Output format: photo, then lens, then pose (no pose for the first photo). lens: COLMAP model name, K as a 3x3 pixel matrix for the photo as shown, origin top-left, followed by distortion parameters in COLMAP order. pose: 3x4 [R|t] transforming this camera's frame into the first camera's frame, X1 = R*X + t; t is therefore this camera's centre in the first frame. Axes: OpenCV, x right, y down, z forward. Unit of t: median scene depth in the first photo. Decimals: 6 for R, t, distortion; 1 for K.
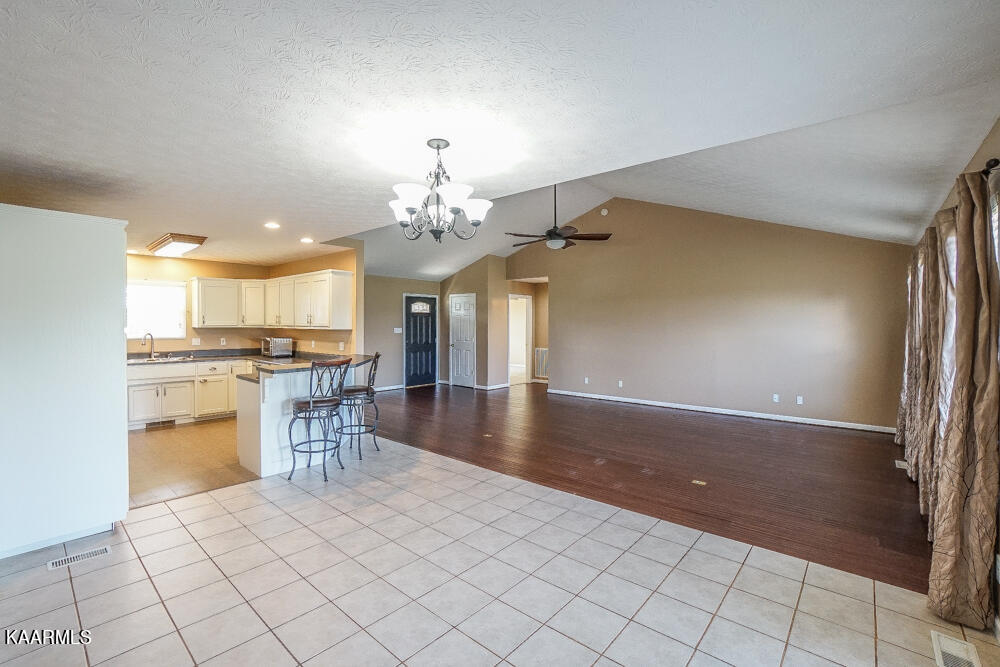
lens RADIAL K [[444.2, 0, 486.0], [0, 444.2, 325.7], [0, 0, 1]] dist [-0.061910, 0.021334]
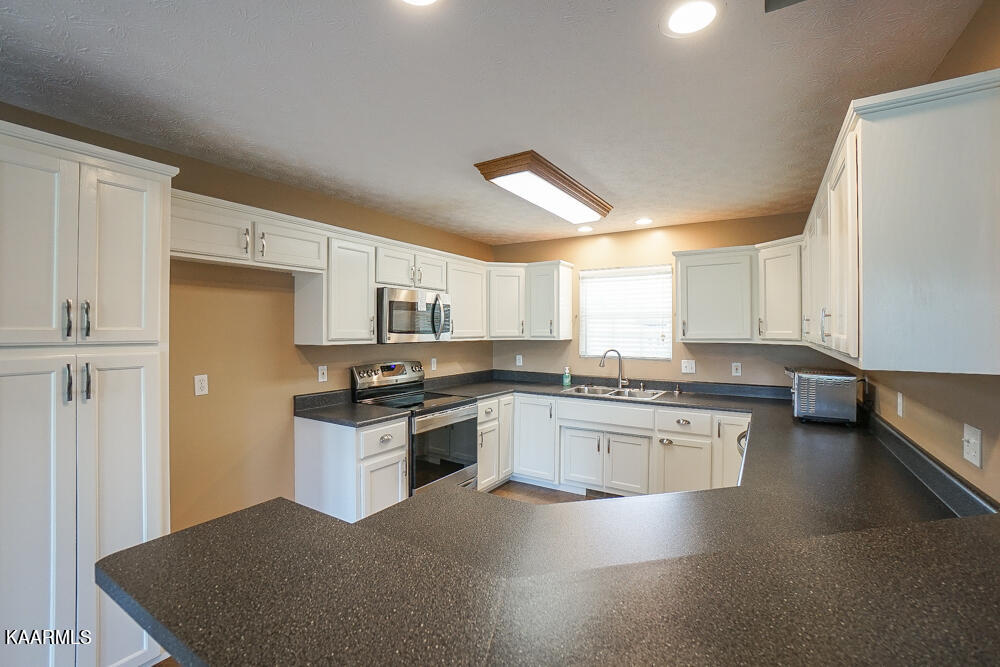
lens RADIAL K [[444.2, 0, 486.0], [0, 444.2, 325.7], [0, 0, 1]] dist [-0.061910, 0.021334]
pose [[0.160248, -0.012961, -0.986992, -0.132701], [-0.007825, 0.999866, -0.014401, -0.006700], [0.987046, 0.010031, 0.160125, 0.625709]]
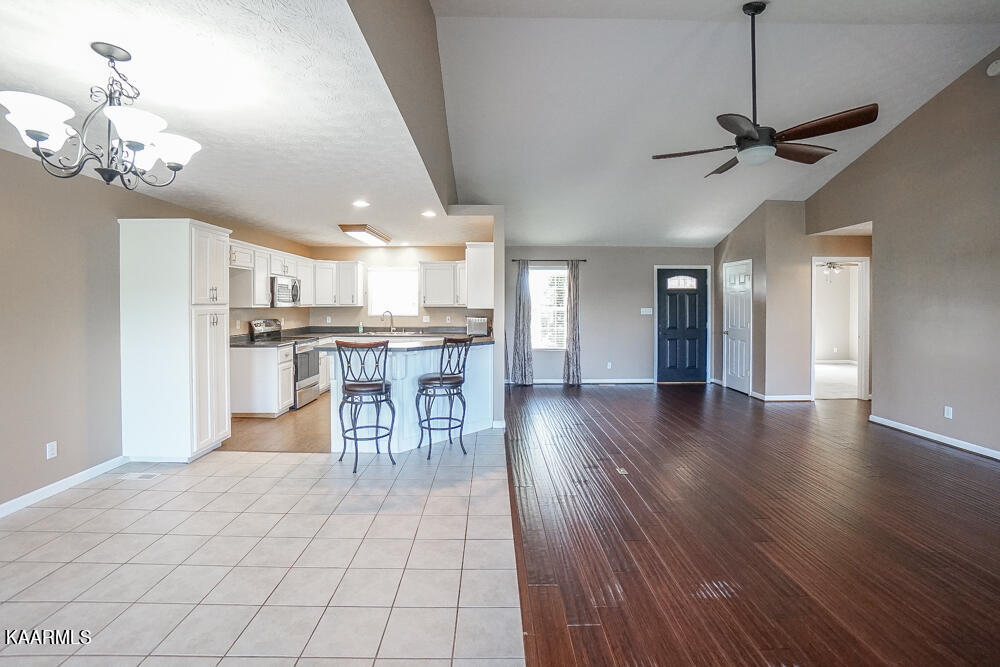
lens RADIAL K [[442.8, 0, 489.8], [0, 442.8, 309.2], [0, 0, 1]] dist [-0.063179, 0.020606]
pose [[0.673457, 0.005694, -0.739204, 0.285698], [-0.002721, 0.999983, 0.005224, 0.004113], [0.739221, -0.001507, 0.673461, 0.339658]]
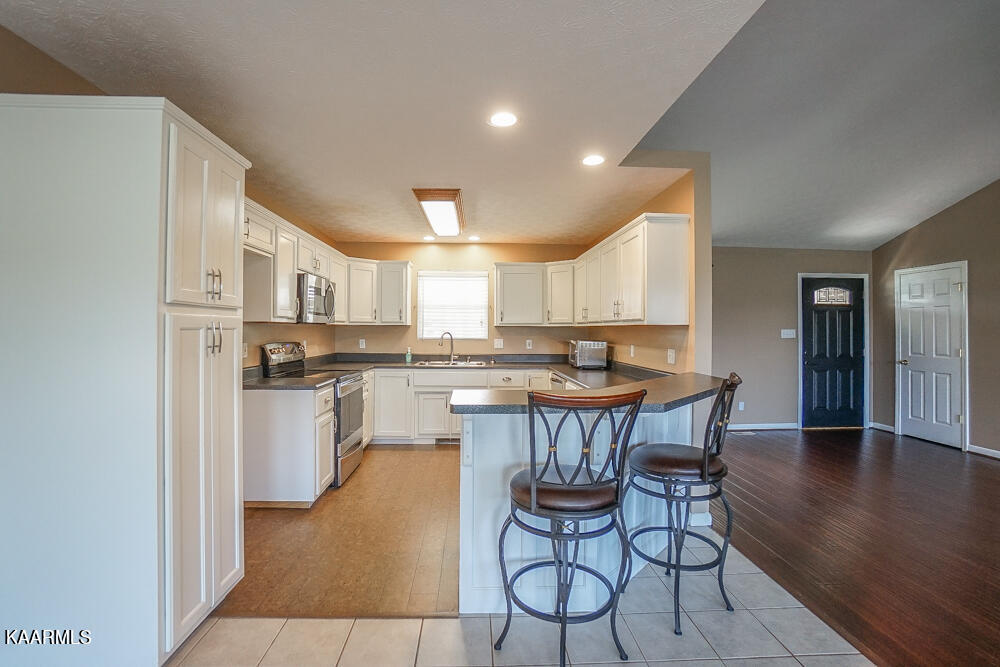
lens RADIAL K [[444.2, 0, 486.0], [0, 444.2, 325.7], [0, 0, 1]] dist [-0.061910, 0.021334]
pose [[0.694078, -0.007045, -0.719865, -0.079169], [-0.006585, 0.999848, -0.016134, 0.016254], [0.719870, 0.015939, 0.693926, 0.391037]]
